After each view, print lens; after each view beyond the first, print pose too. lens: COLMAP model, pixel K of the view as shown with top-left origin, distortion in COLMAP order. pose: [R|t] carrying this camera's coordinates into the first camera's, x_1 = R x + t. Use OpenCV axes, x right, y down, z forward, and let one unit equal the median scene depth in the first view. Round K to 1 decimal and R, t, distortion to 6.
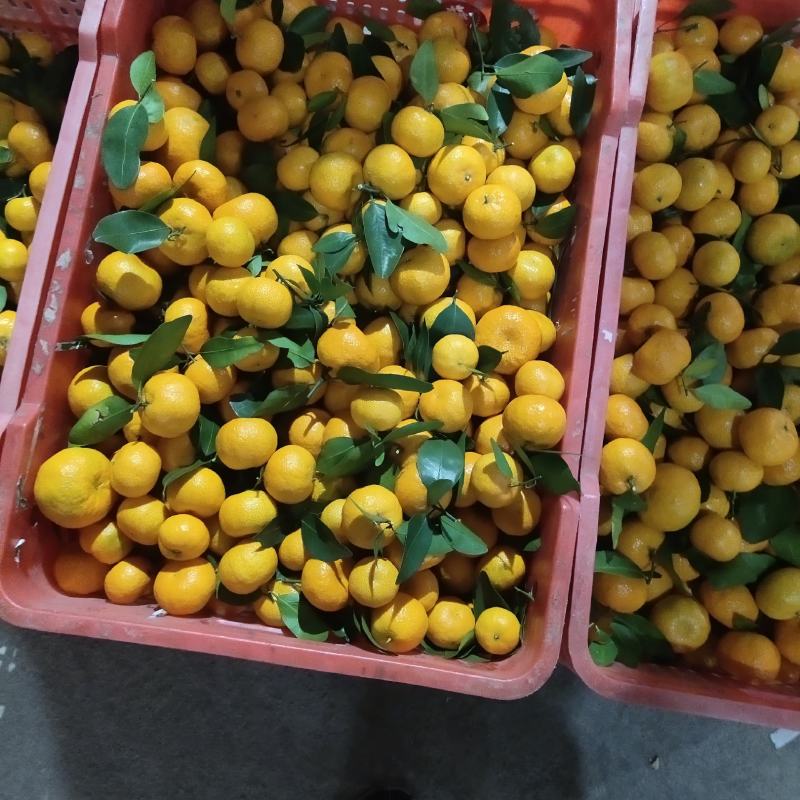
lens RADIAL K [[790.8, 0, 400.0], [0, 790.8, 400.0], [0, 0, 1]] dist [0.099275, -0.176919]
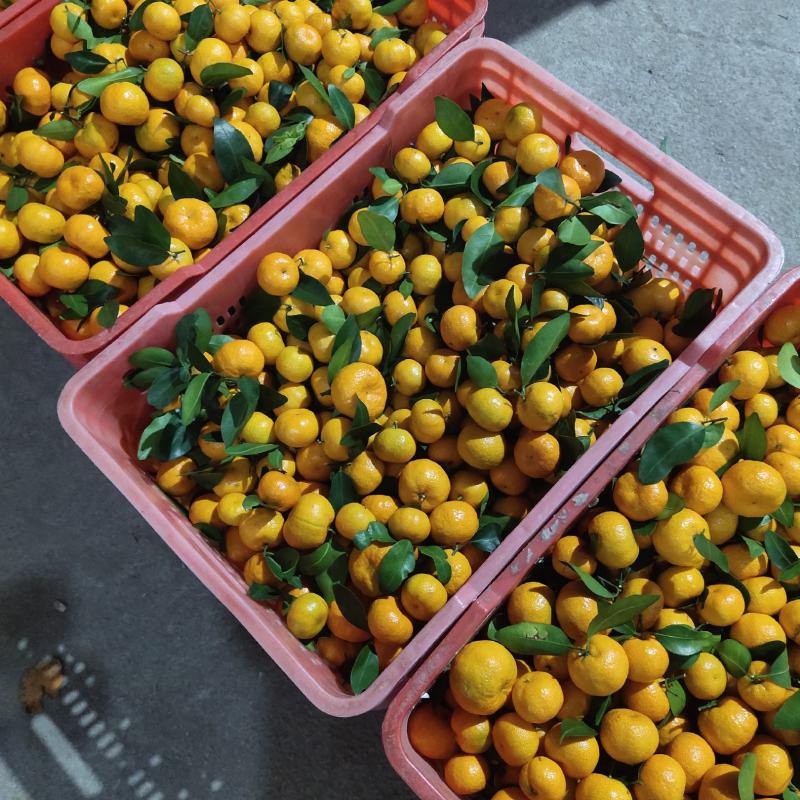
lens RADIAL K [[790.8, 0, 400.0], [0, 790.8, 400.0], [0, 0, 1]] dist [0.099275, -0.176919]
pose [[0.807778, 0.518297, -0.280825, -0.374291], [-0.560829, 0.822428, -0.095302, -0.036238], [0.181563, 0.234478, 0.955016, -0.173638]]
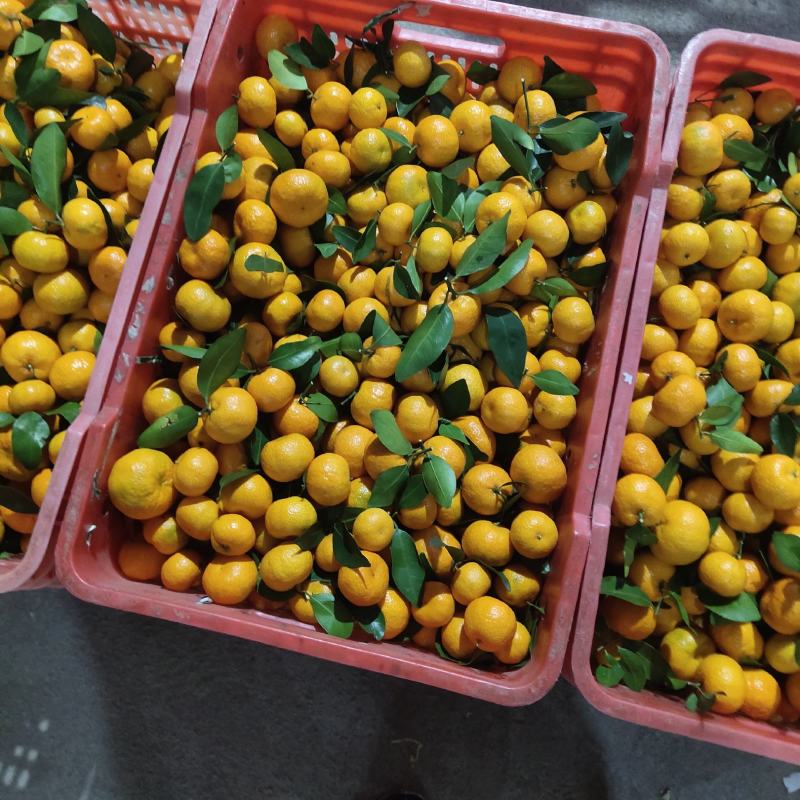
lens RADIAL K [[790.8, 0, 400.0], [0, 790.8, 400.0], [0, 0, 1]] dist [0.099275, -0.176919]
pose [[0.994628, 0.061184, -0.083491, 0.044745], [-0.064560, 0.997177, -0.038344, 0.010203], [0.080909, 0.043528, 0.995771, -0.103318]]
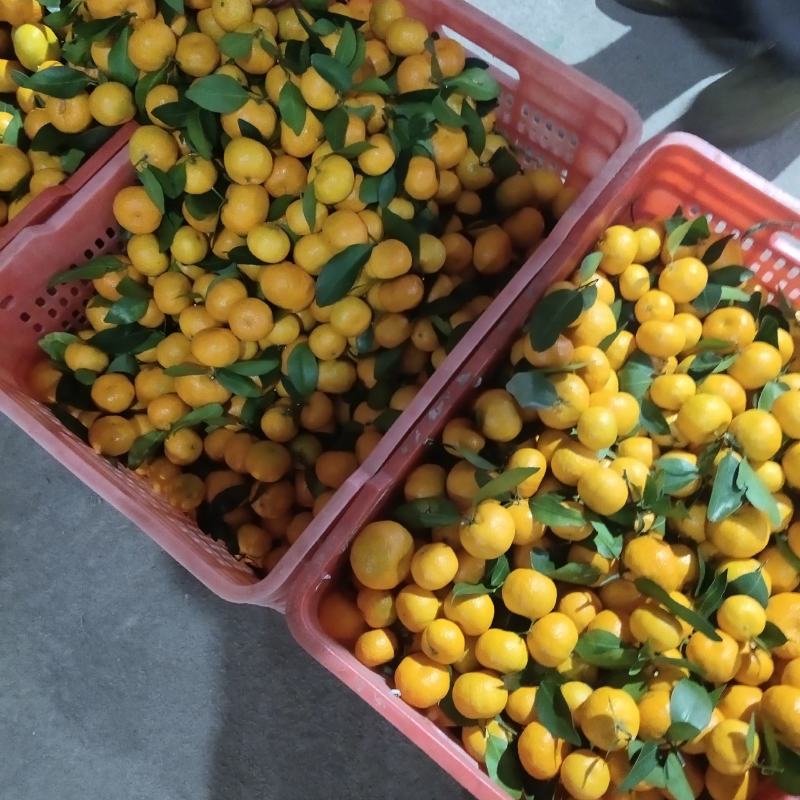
lens RADIAL K [[790.8, 0, 400.0], [0, 790.8, 400.0], [0, 0, 1]] dist [0.099275, -0.176919]
pose [[0.868378, 0.451663, -0.204746, -0.240479], [-0.474834, 0.876373, -0.080636, -0.006875], [0.143014, 0.167242, 0.975488, -0.158882]]
